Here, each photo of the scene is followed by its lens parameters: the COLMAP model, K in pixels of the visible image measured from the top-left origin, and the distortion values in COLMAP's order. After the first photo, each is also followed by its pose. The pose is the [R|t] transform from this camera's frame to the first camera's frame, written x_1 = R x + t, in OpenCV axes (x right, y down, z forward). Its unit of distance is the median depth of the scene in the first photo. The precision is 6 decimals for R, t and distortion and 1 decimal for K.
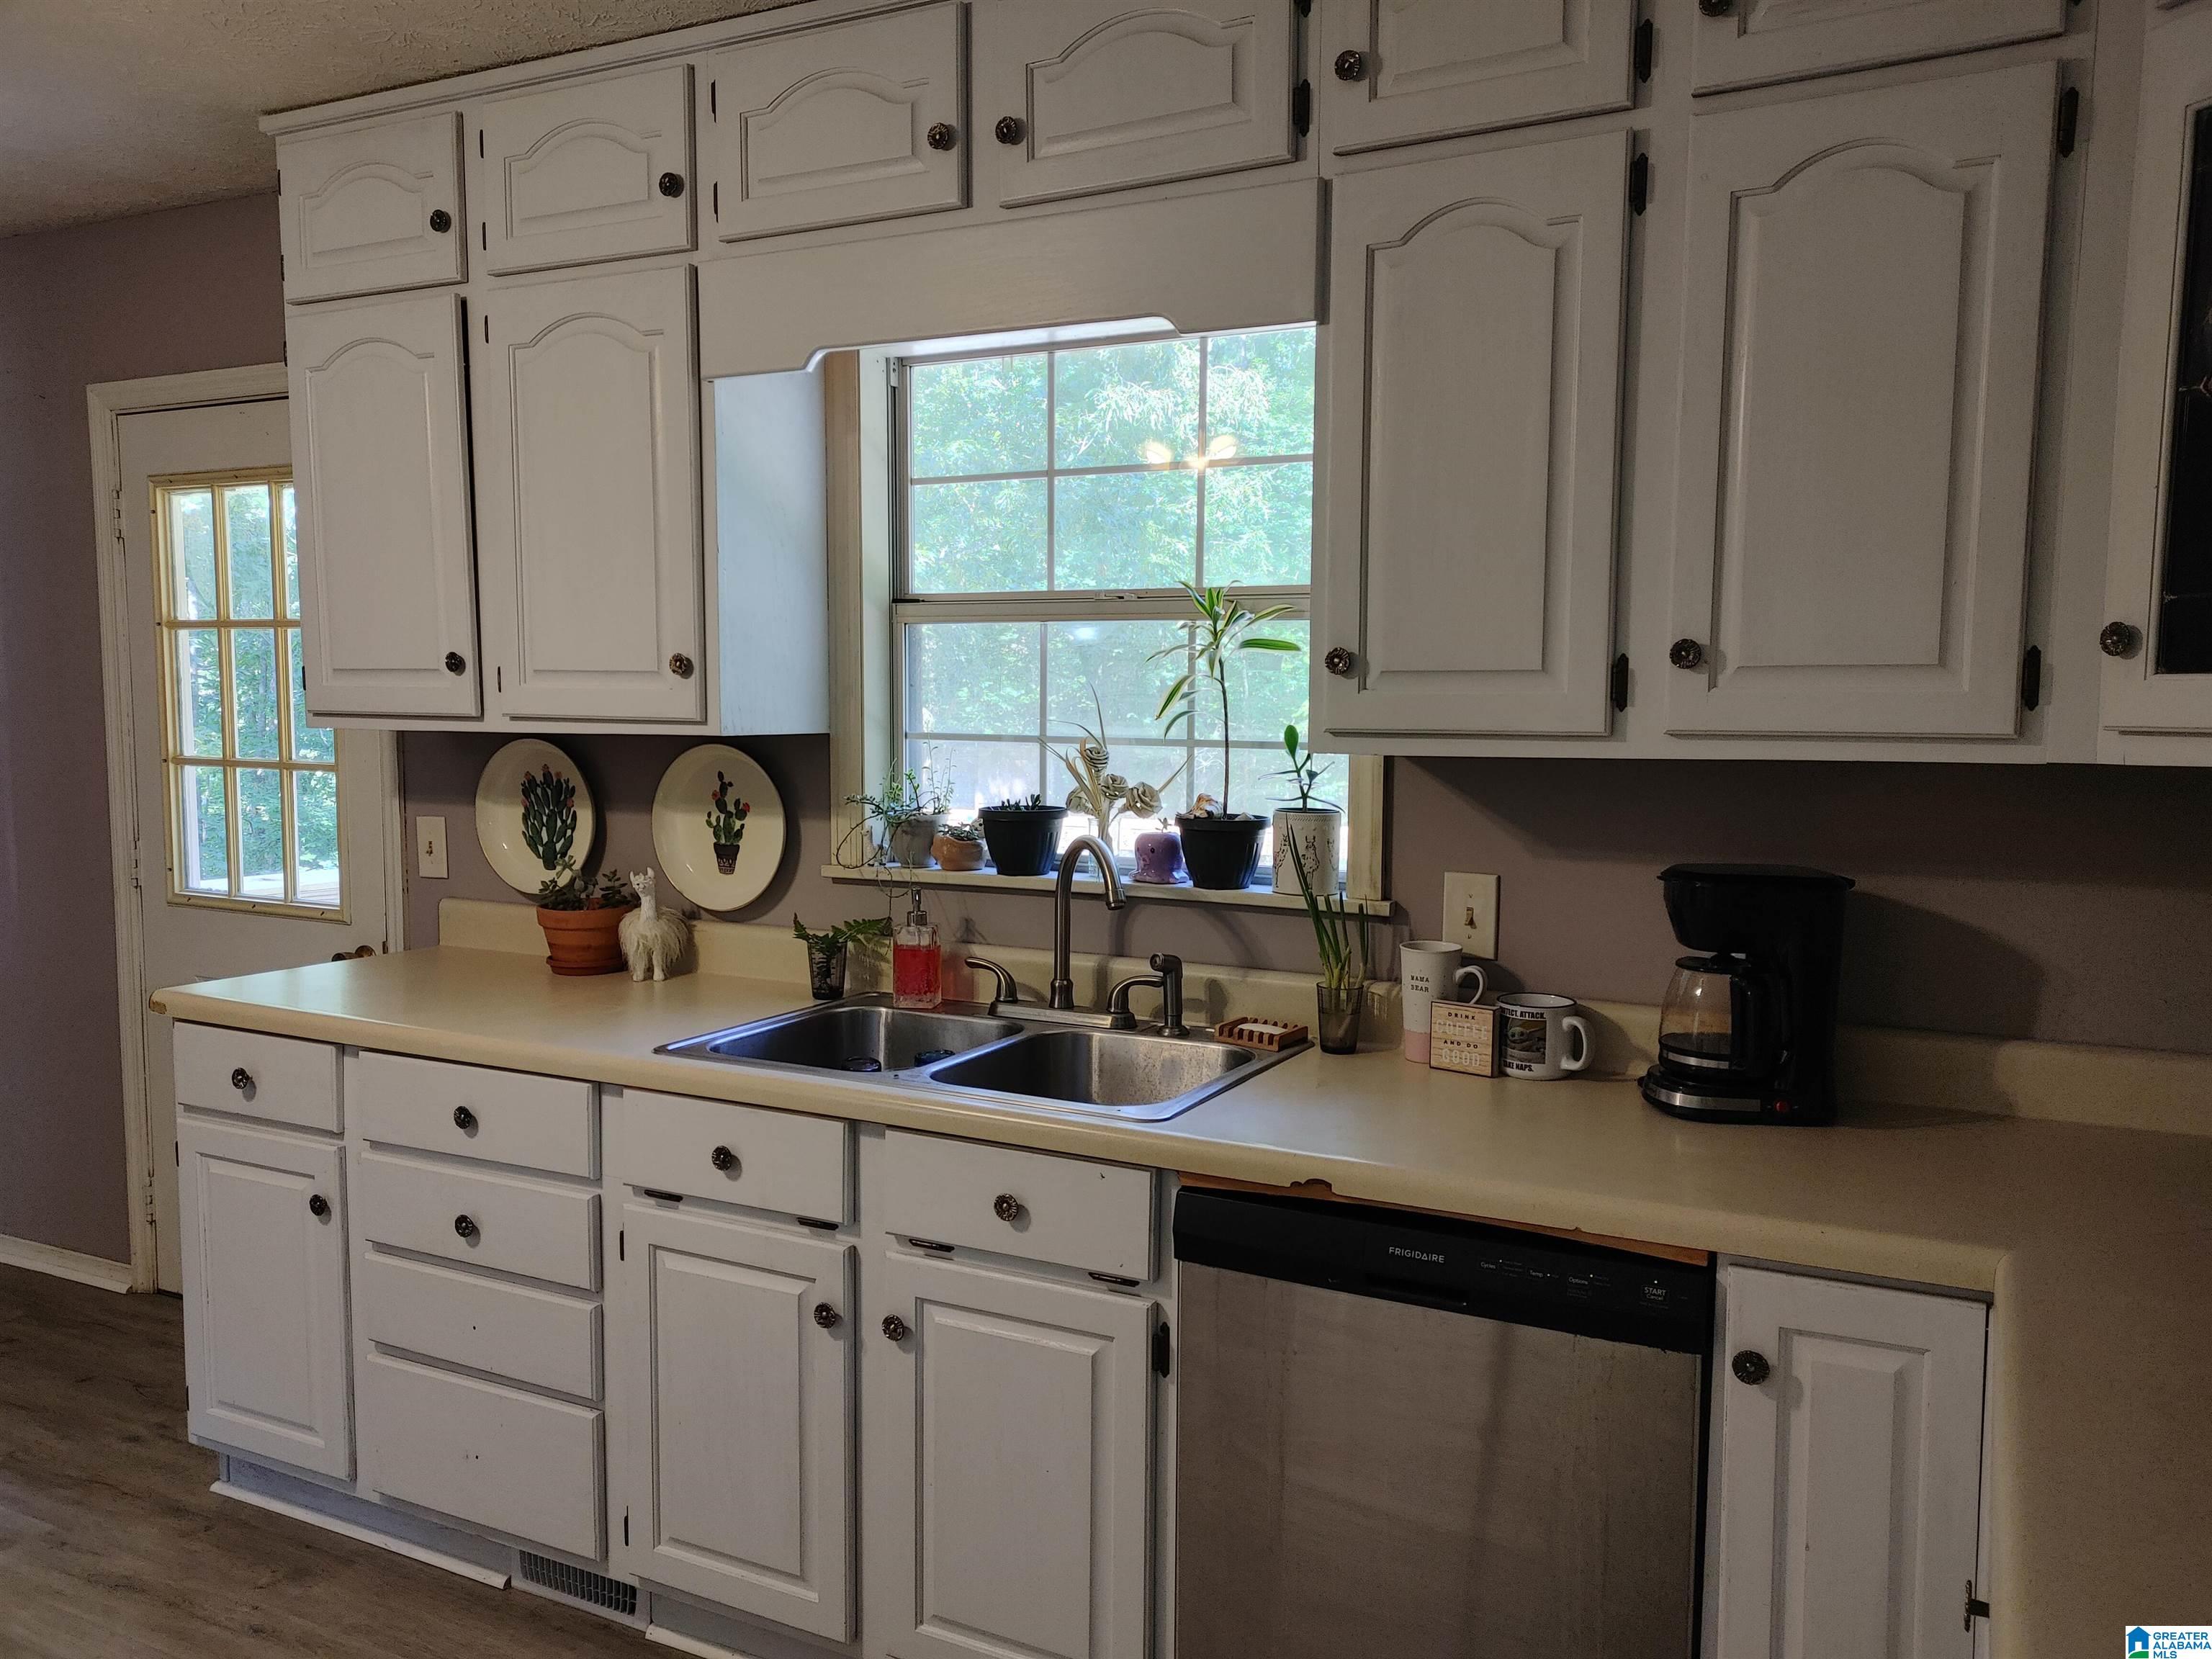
lens RADIAL K [[1654.4, 0, 1103.0], [0, 1654.4, 839.4], [0, 0, 1]] dist [0.041708, 0.002130]
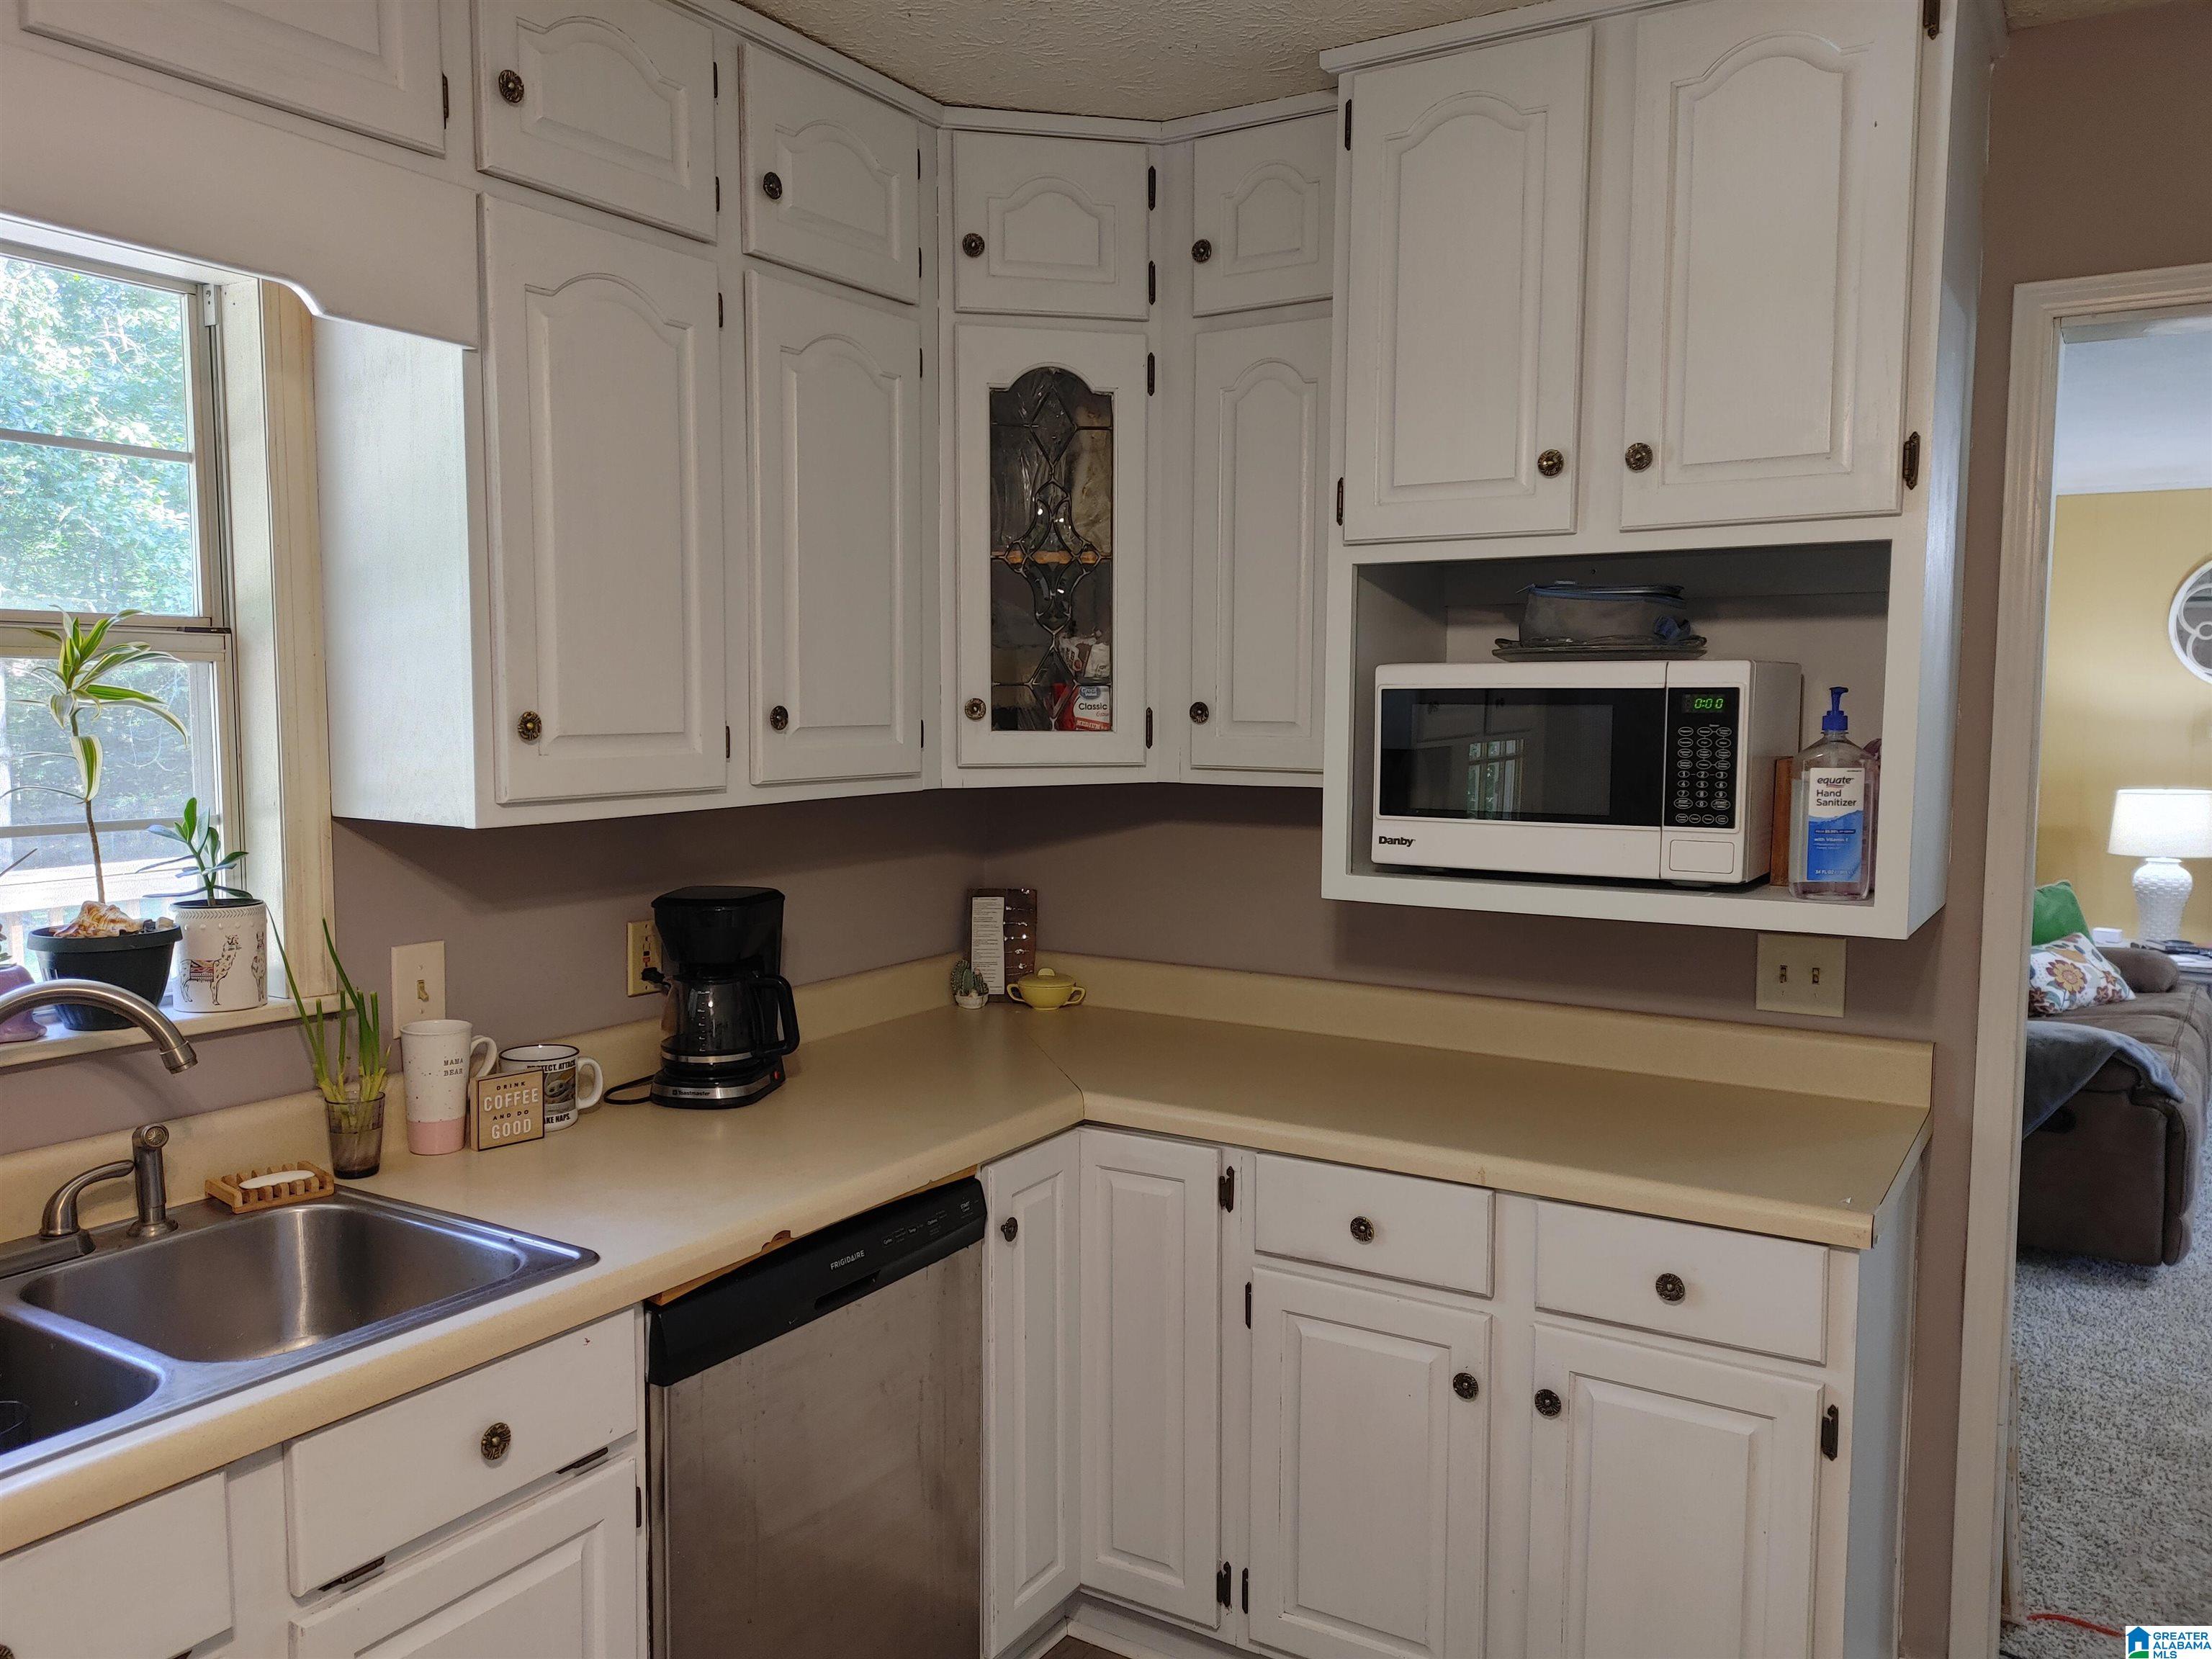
lens RADIAL K [[1679.7, 0, 1102.8], [0, 1679.7, 820.1], [0, 0, 1]] dist [0.075274, 0.003710]
pose [[0.086418, -0.085370, 0.992595, -1.905968], [0.079103, 0.993764, 0.078584, -0.257537], [-0.993114, 0.071727, 0.092632, 1.468398]]
